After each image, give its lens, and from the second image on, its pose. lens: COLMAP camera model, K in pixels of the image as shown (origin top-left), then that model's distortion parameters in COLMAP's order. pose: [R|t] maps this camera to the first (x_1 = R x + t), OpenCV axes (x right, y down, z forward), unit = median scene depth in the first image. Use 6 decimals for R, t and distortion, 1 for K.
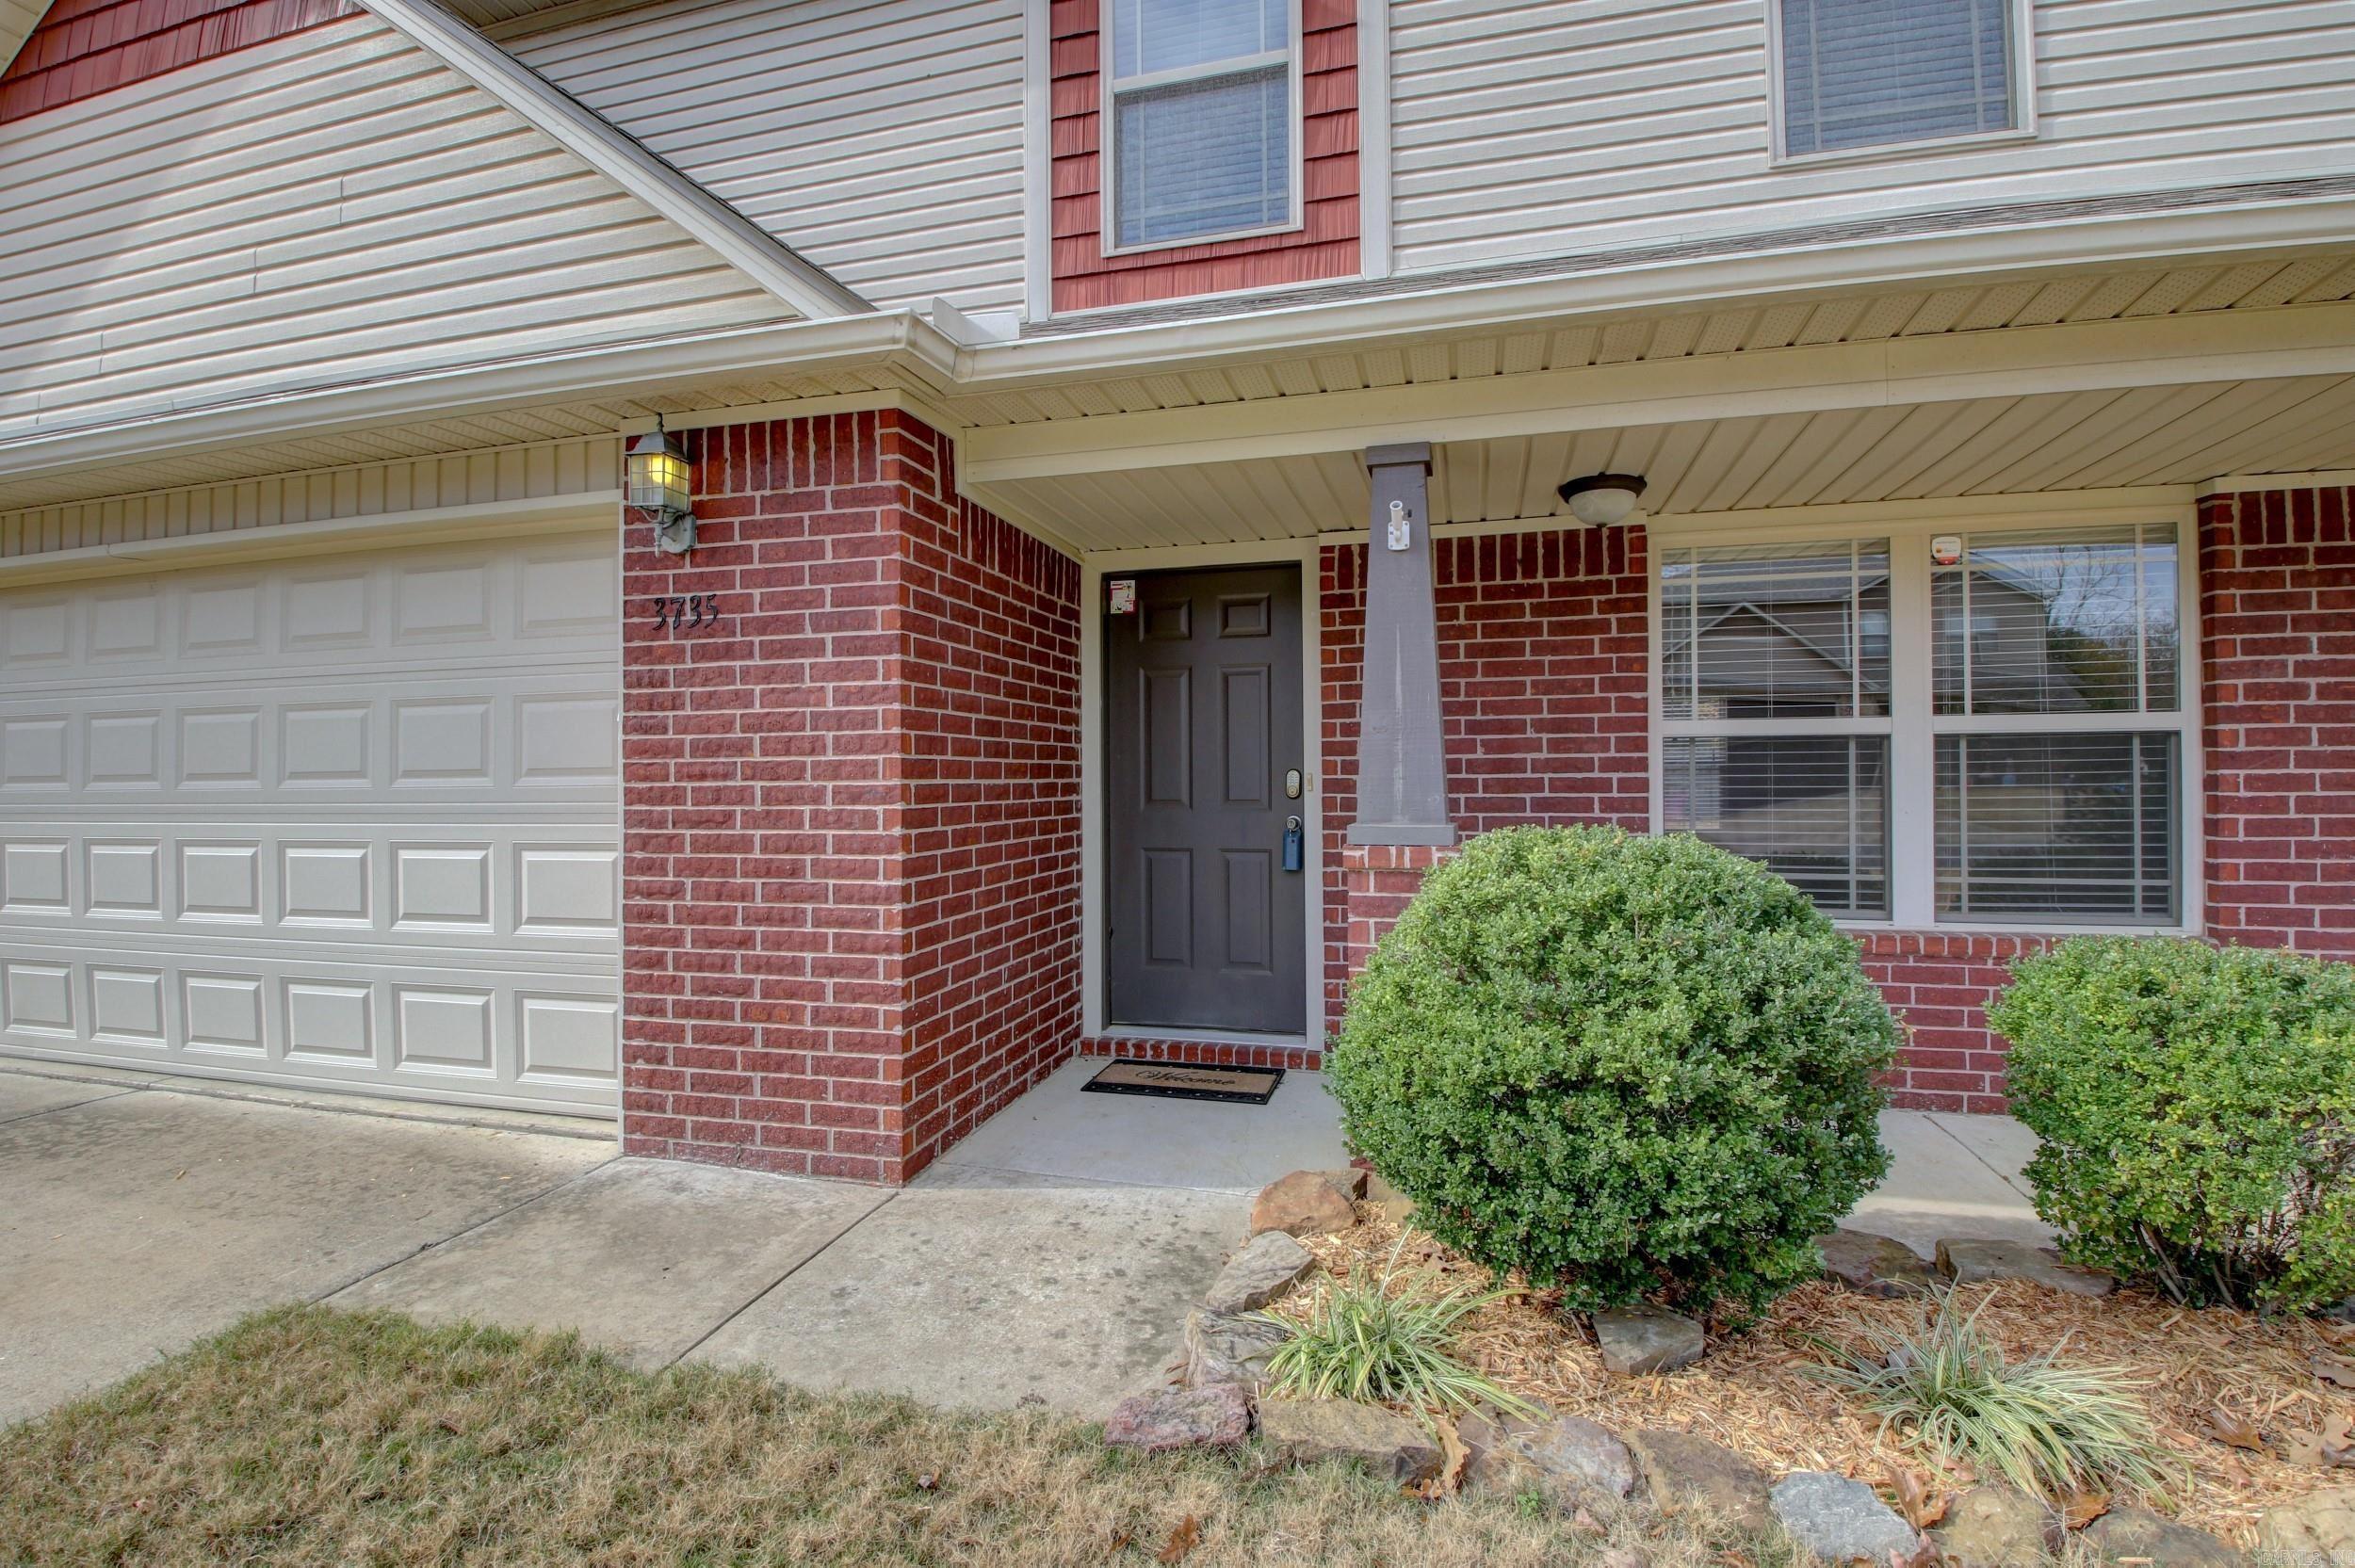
lens RADIAL K [[1091.2, 0, 1177.6], [0, 1091.2, 780.0], [0, 0, 1]] dist [0.001917, -0.017258]
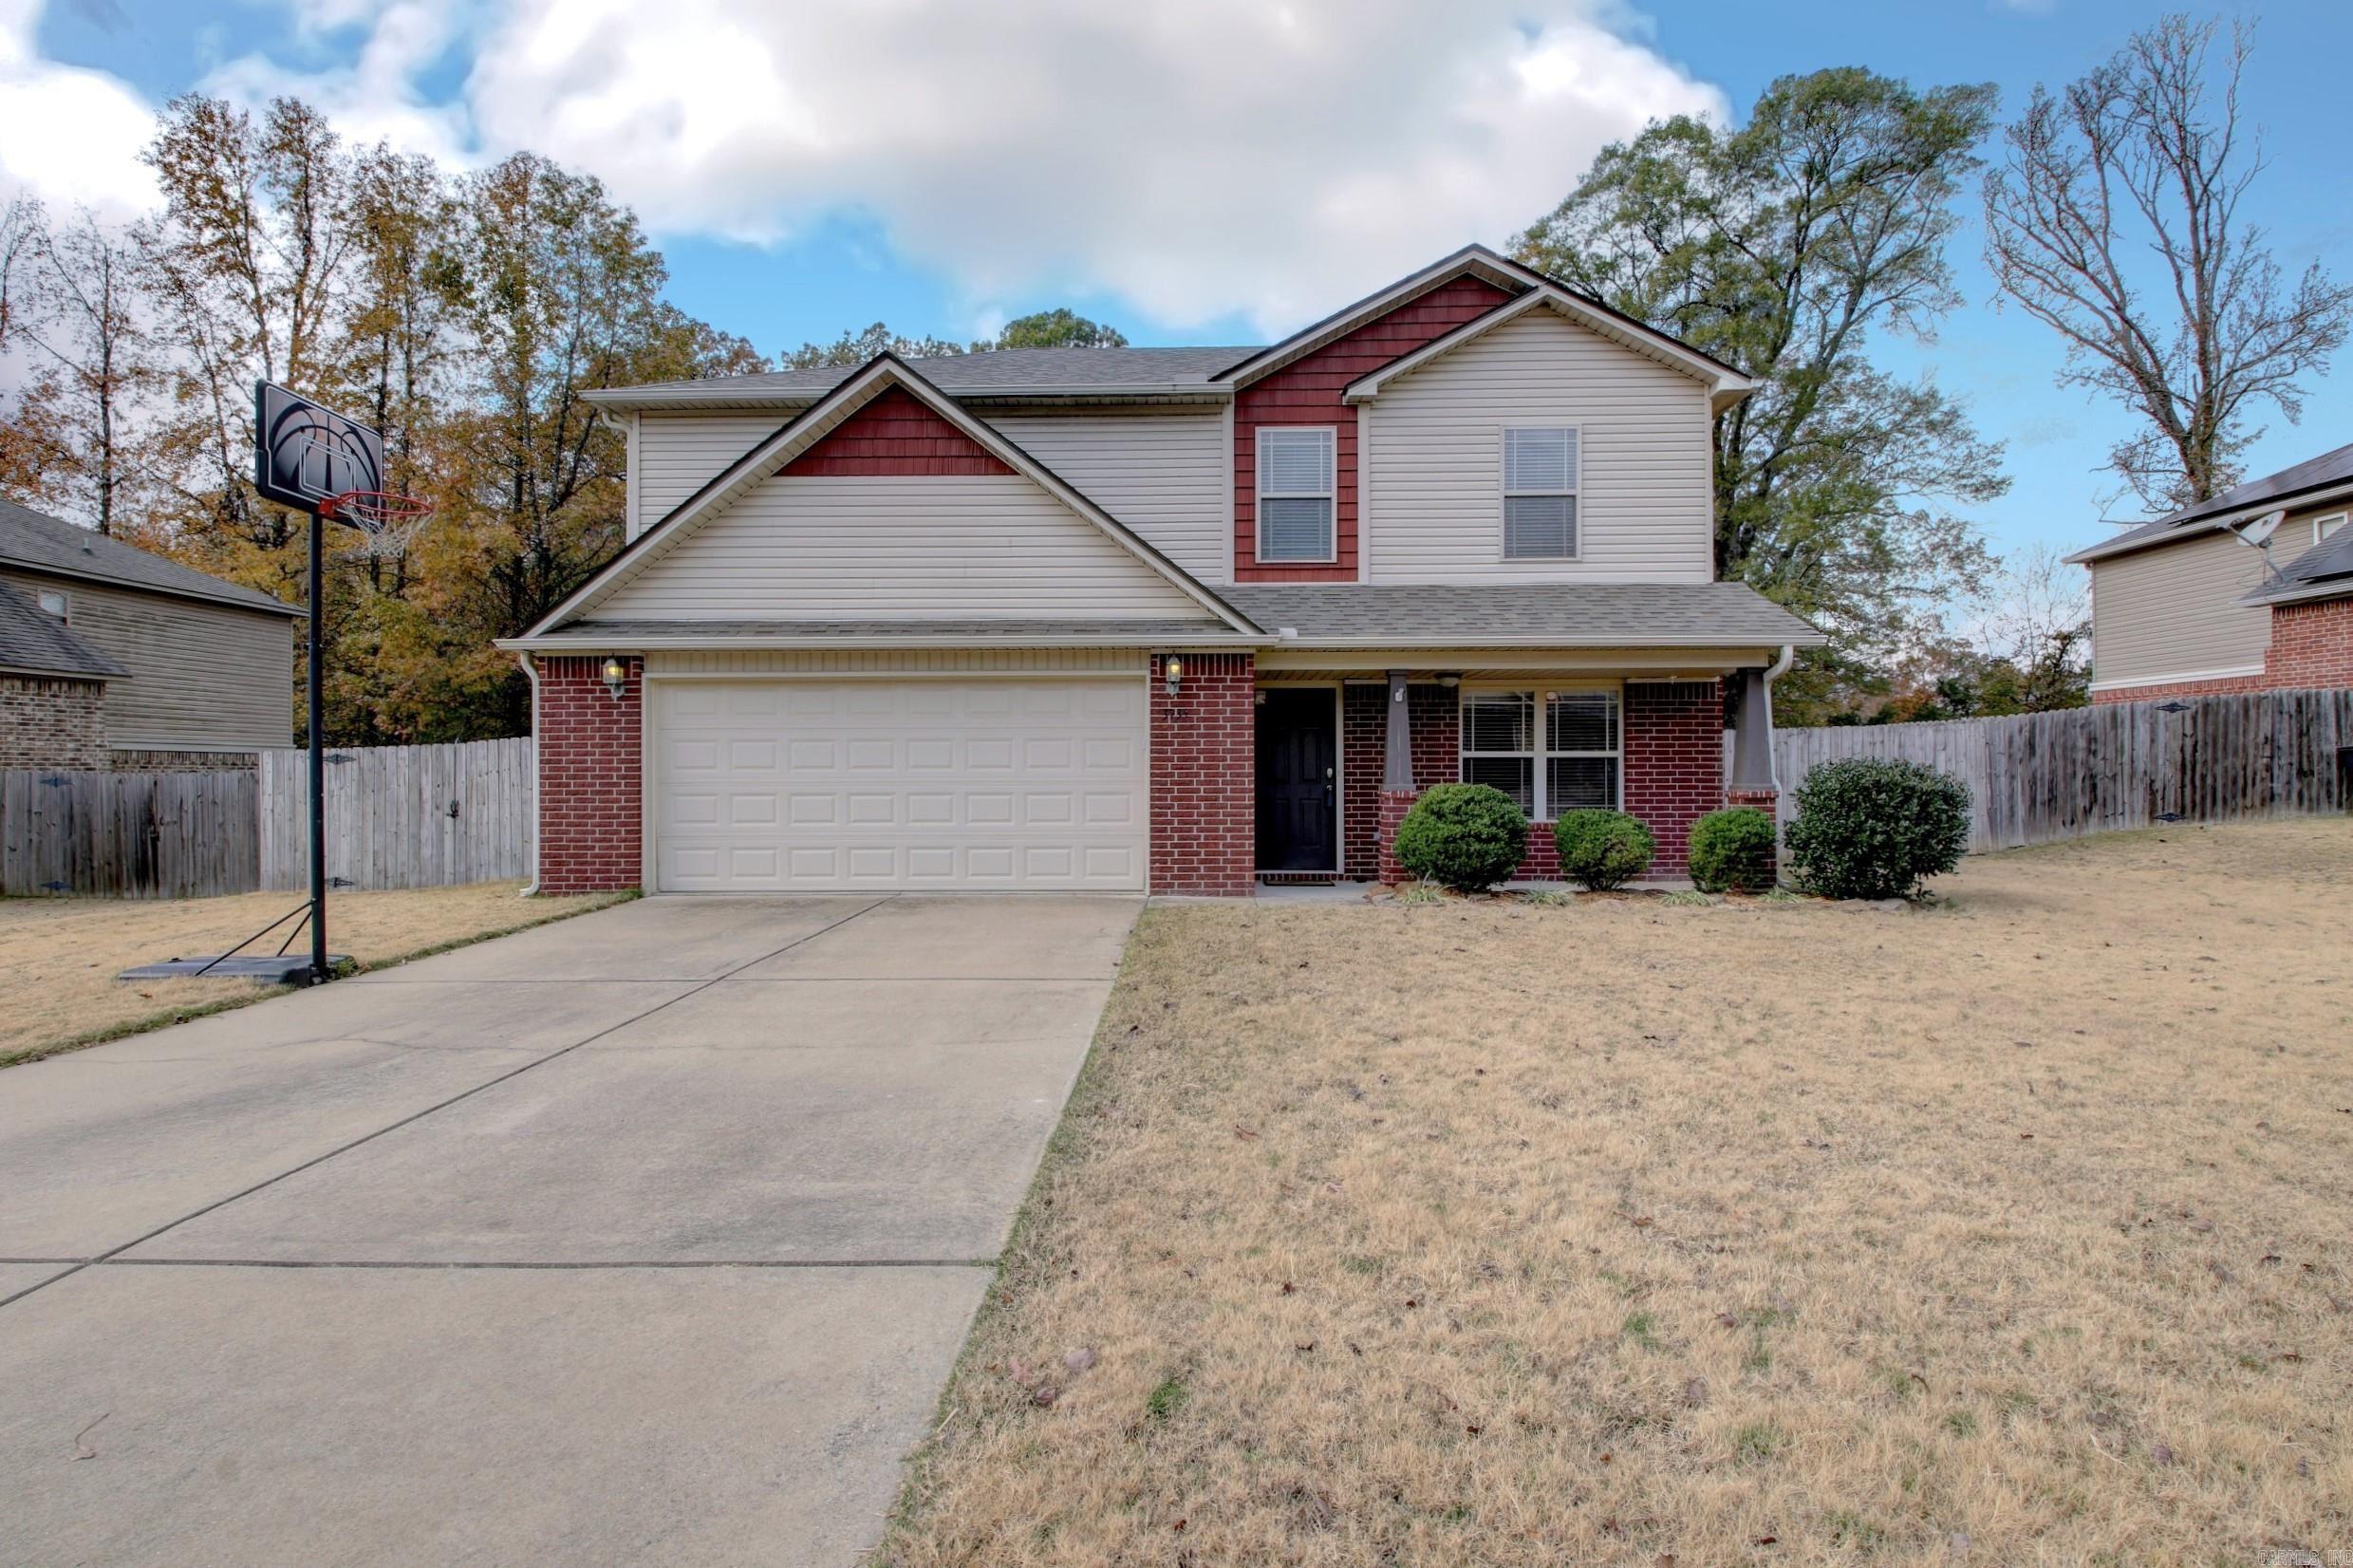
lens RADIAL K [[1090.5, 0, 1159.4], [0, 1090.5, 793.7], [0, 0, 1]] dist [0.001917, -0.017258]
pose [[0.973421, 0.001454, 0.229018, -1.154440], [-0.004804, 0.999889, 0.014071, 0.023835], [-0.228972, -0.014798, 0.973321, -1.880639]]
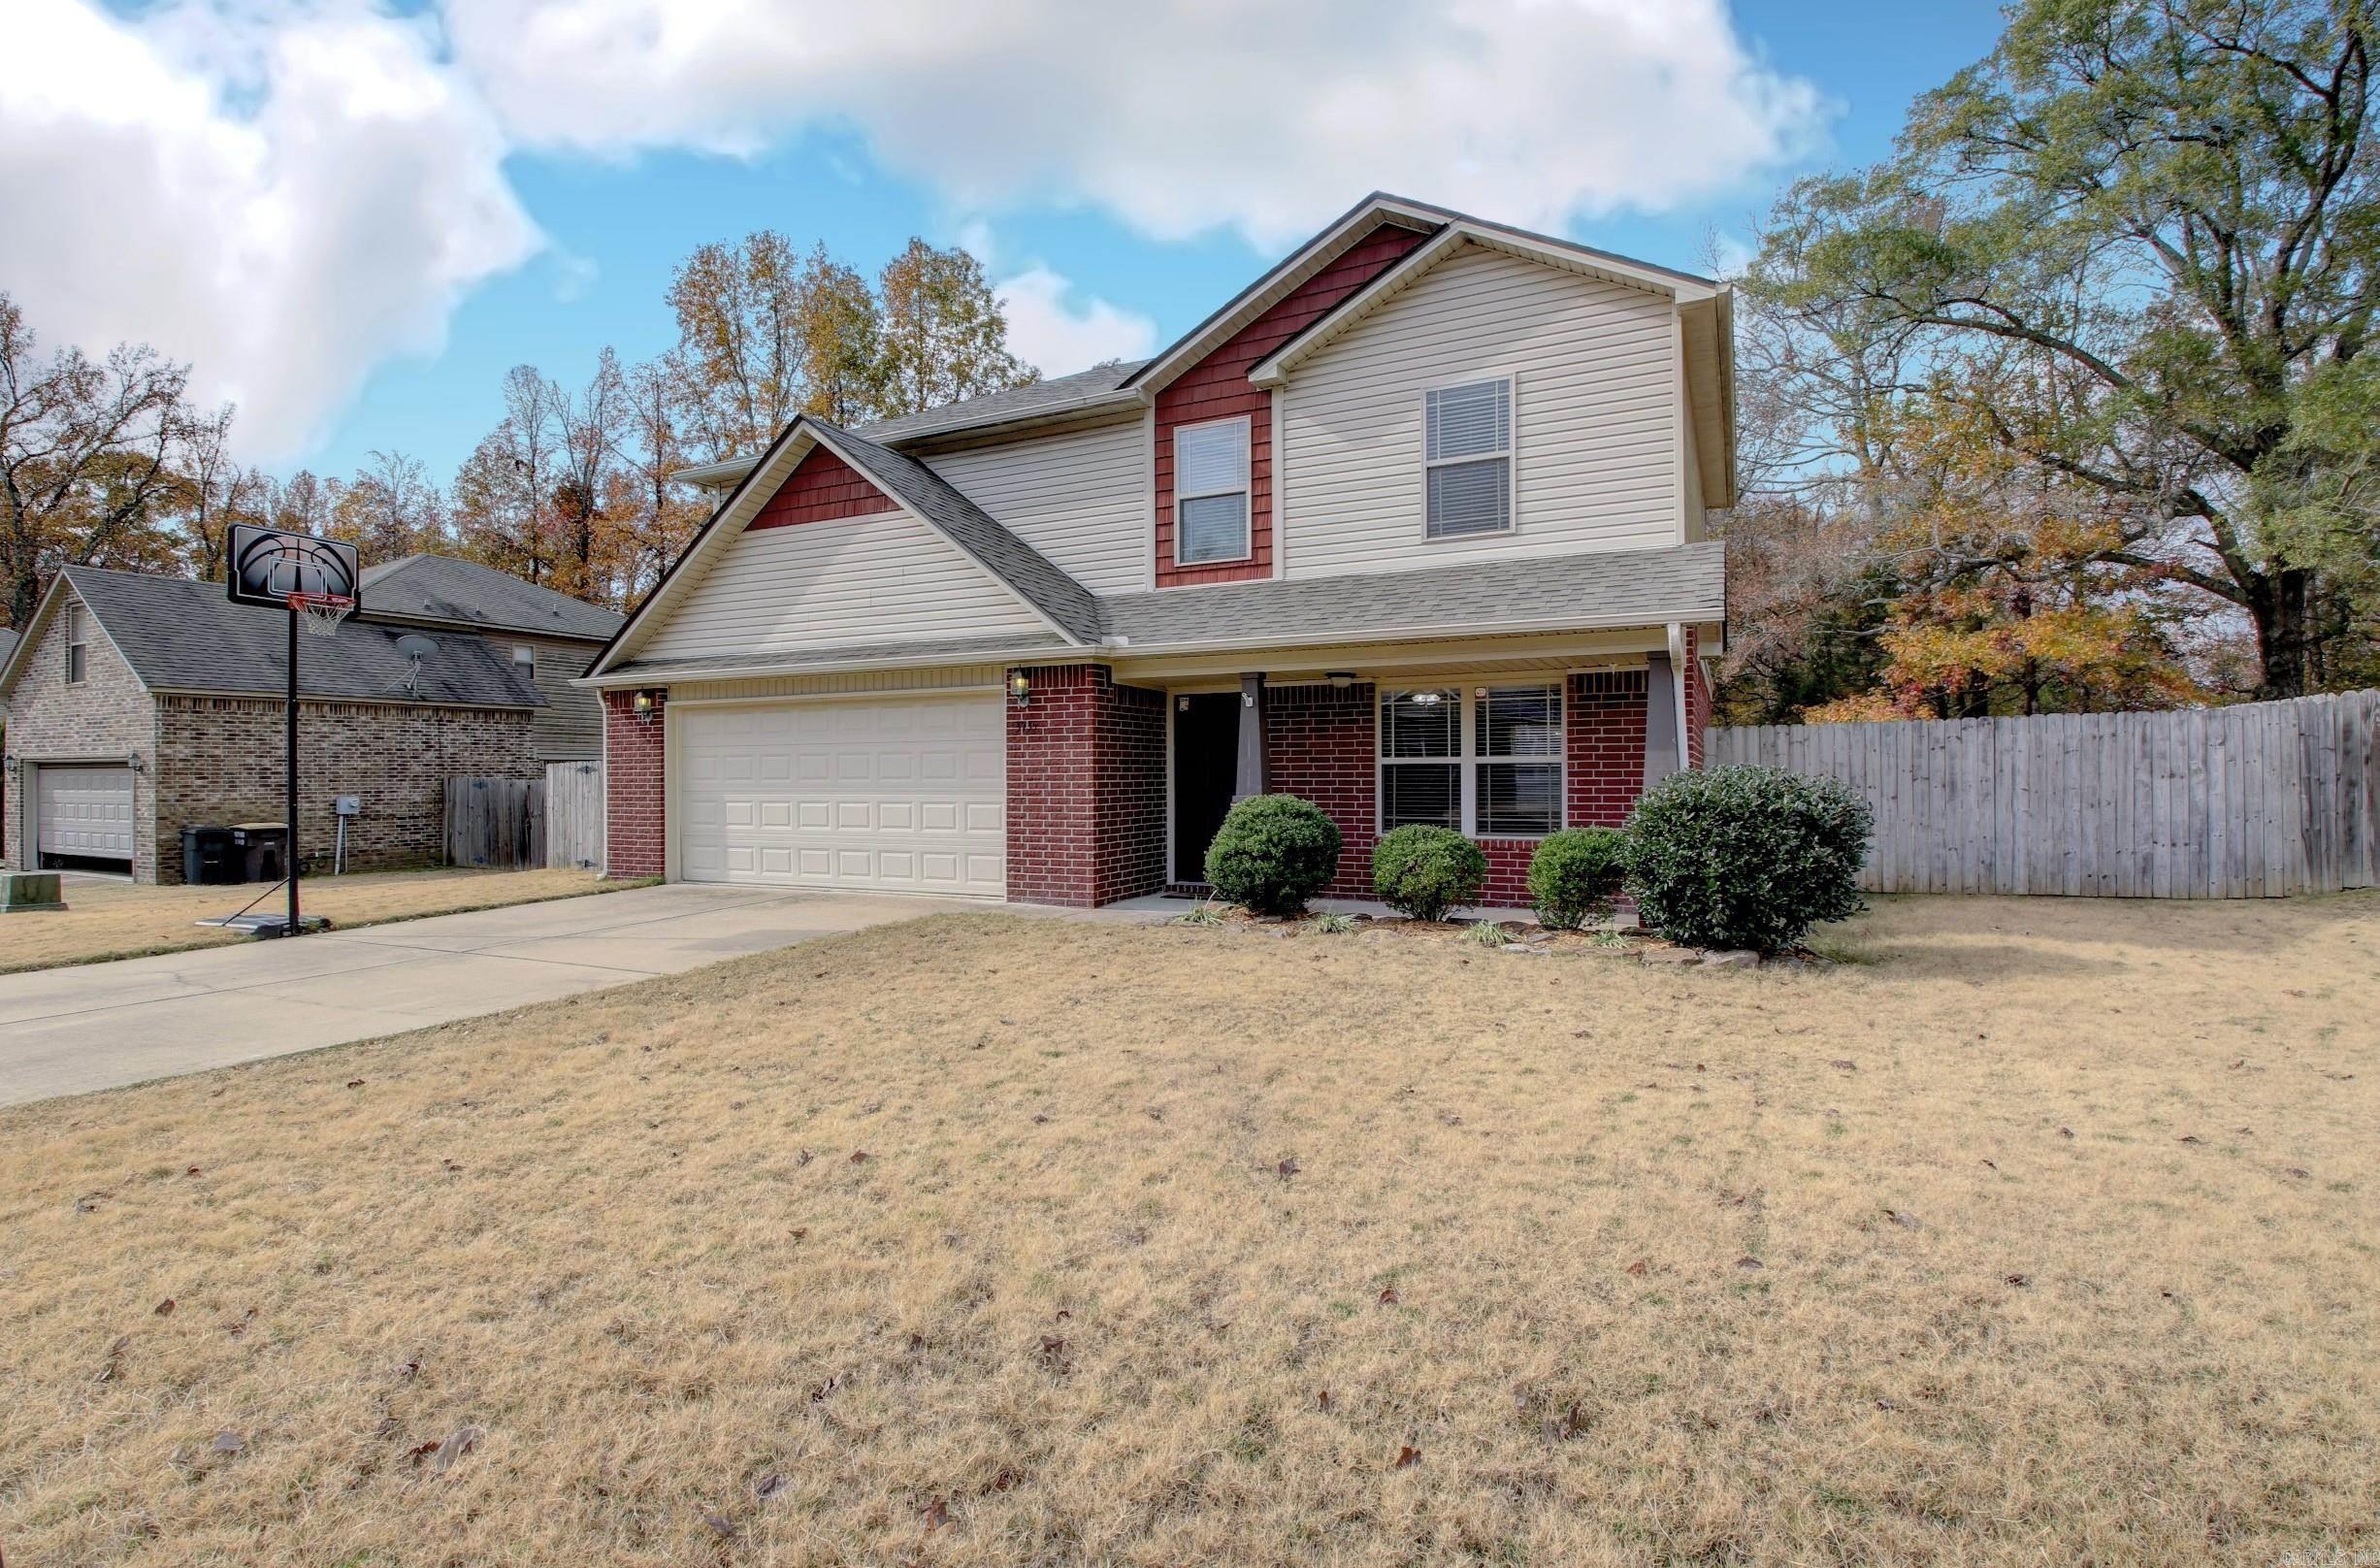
lens RADIAL K [[1103.0, 0, 1153.1], [0, 1103.0, 790.0], [0, 0, 1]] dist [0.001917, -0.017258]
pose [[0.978317, 0.004239, -0.207068, 0.536130], [-0.000713, 0.999853, 0.017102, -0.026408], [0.207111, -0.016584, 0.978177, -1.941702]]
